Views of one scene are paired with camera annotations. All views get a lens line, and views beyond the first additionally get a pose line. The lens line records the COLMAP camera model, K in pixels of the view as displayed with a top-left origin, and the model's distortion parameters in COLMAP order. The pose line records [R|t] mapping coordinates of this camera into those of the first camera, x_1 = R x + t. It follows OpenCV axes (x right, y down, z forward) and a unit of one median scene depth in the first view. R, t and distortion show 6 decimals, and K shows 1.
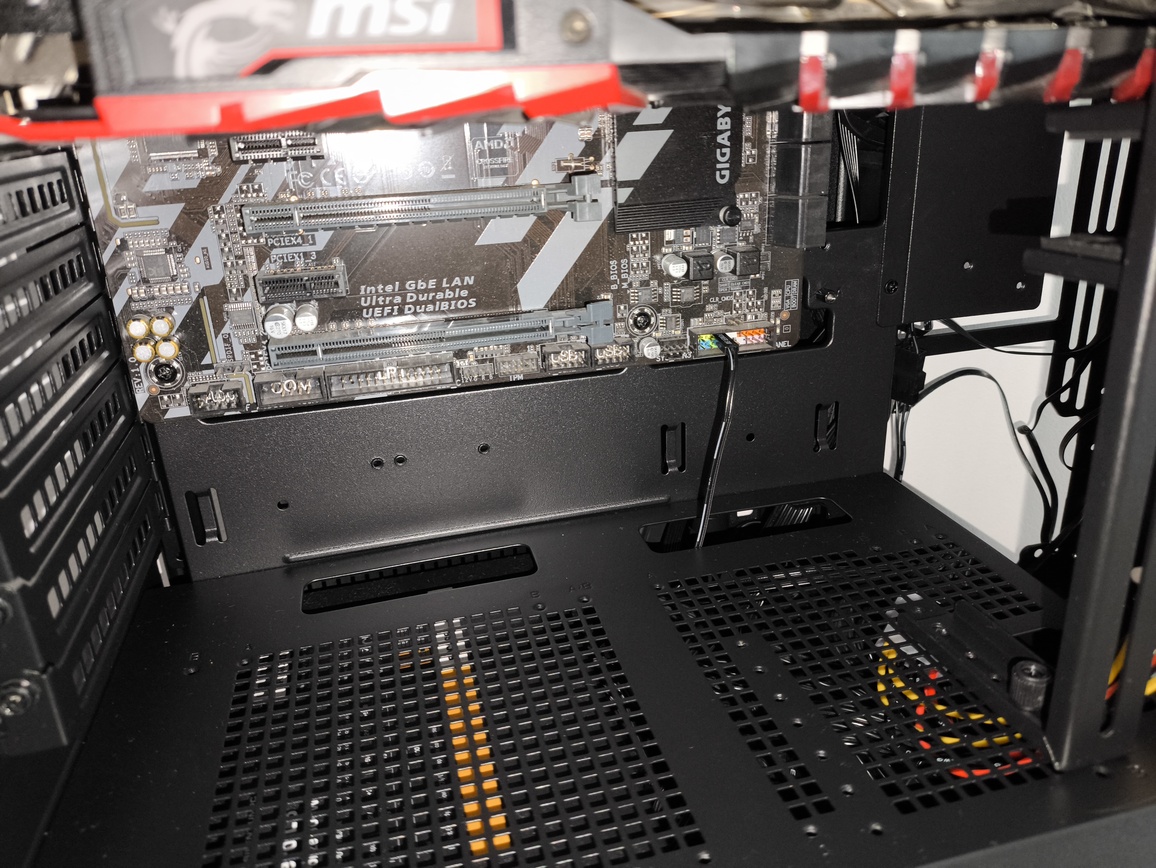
lens RADIAL K [[866.0, 0, 573.8], [0, 866.0, 446.6], [0, 0, 1]] dist [0.007109, -0.005837]
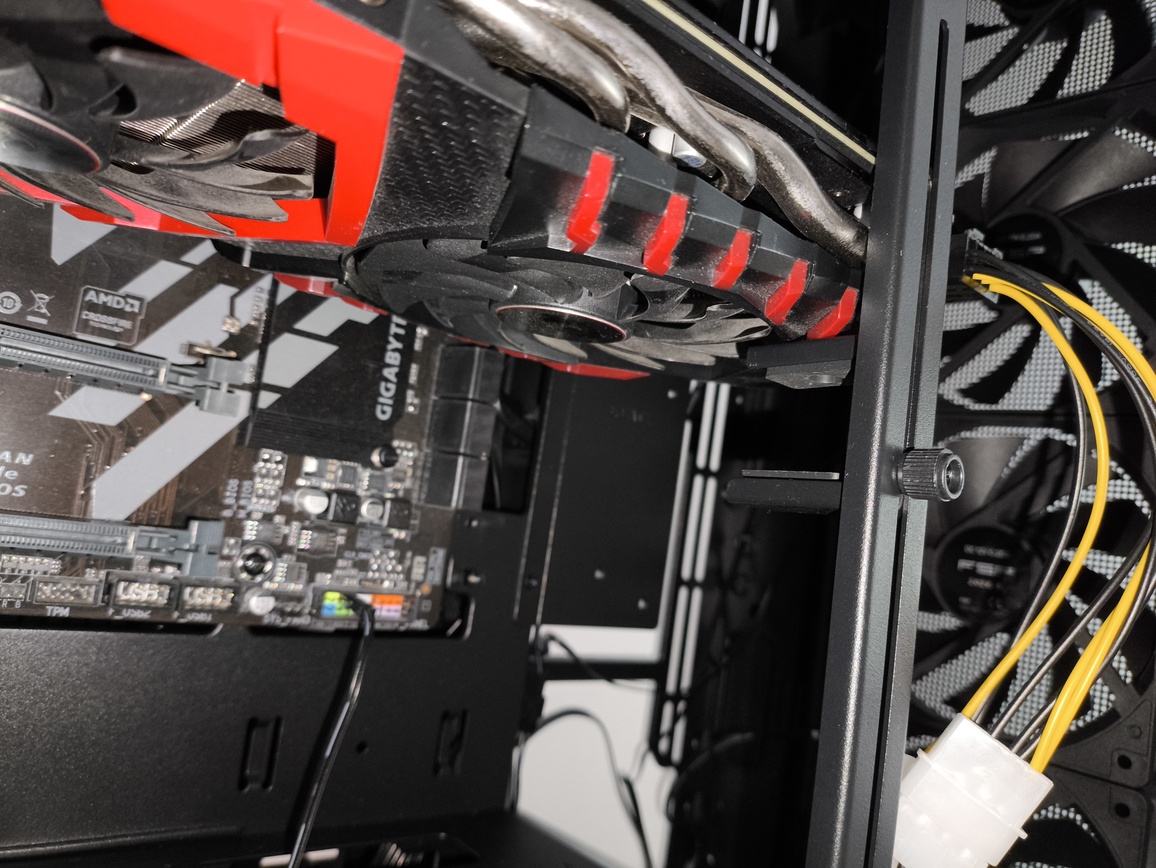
lens RADIAL K [[873.1, 0, 589.8], [0, 873.1, 426.7], [0, 0, 1]] dist [0.097669, -0.225639]
pose [[0.865732, 0.223071, 0.448049, -0.044134], [0.008543, 0.888472, -0.458851, 0.113773], [-0.500435, 0.401070, 0.767273, 0.199578]]
